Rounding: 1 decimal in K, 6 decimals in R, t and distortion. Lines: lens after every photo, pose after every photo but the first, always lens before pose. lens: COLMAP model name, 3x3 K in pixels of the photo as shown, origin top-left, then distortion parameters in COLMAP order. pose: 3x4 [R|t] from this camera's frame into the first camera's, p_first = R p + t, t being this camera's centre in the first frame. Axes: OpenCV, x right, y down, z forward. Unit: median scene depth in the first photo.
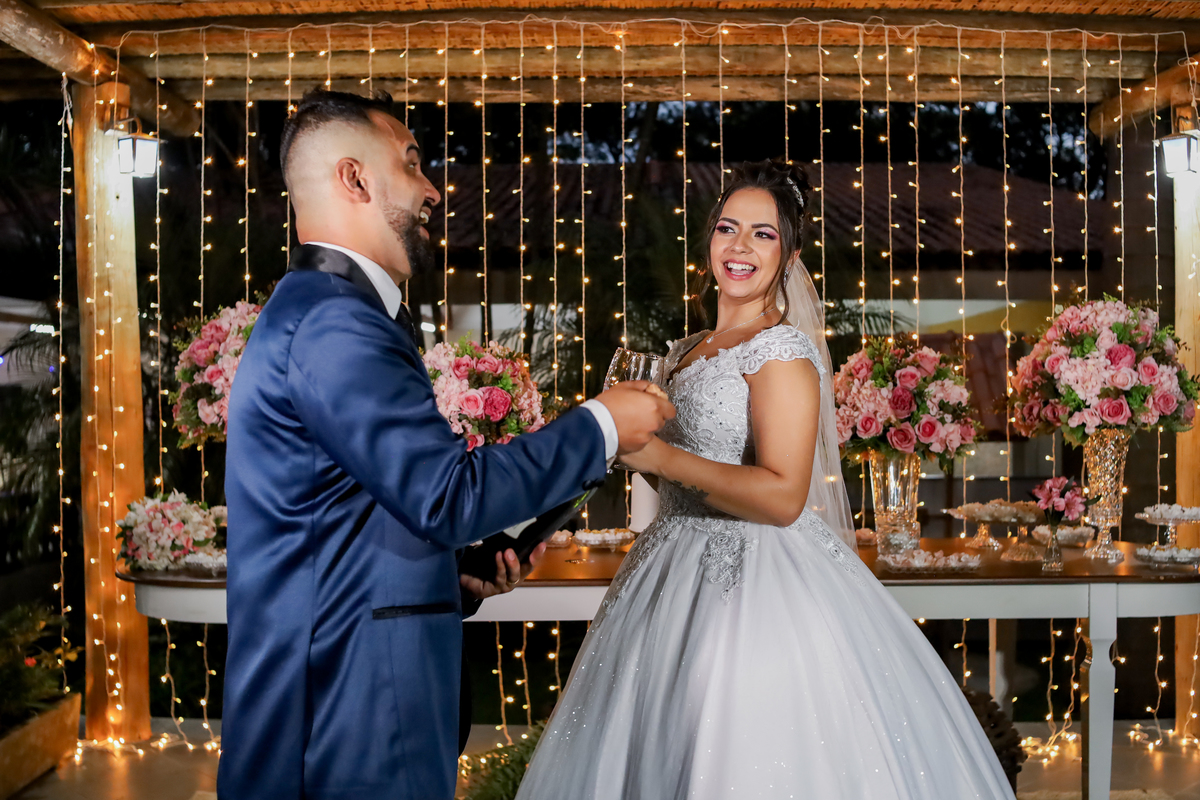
lens RADIAL K [[1276.5, 0, 524.6], [0, 1276.5, 434.2], [0, 0, 1]] dist [-0.127638, 0.054921]
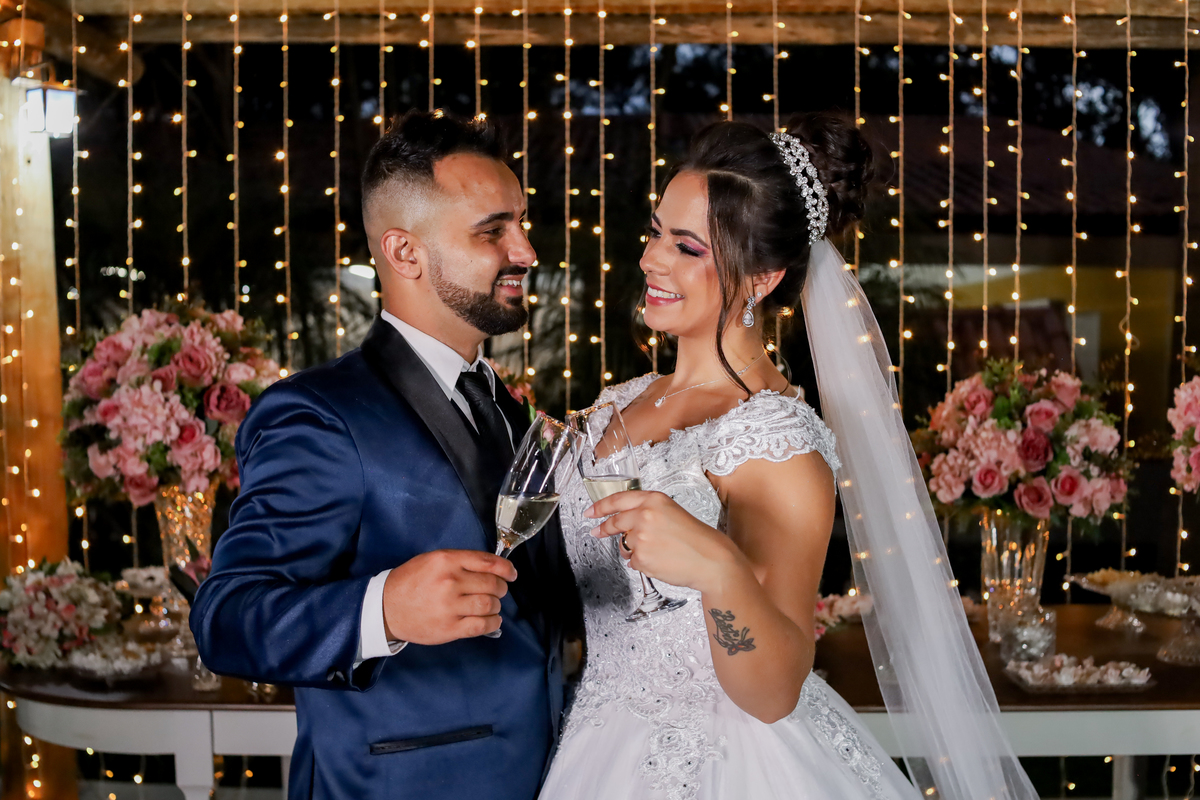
lens RADIAL K [[1276.5, 0, 524.6], [0, 1276.5, 434.2], [0, 0, 1]] dist [-0.127638, 0.054921]
pose [[0.999993, 0.003036, -0.002012, -0.000746], [-0.002956, 0.999250, 0.038605, -0.060425], [0.002128, -0.038599, 0.999253, 0.254287]]
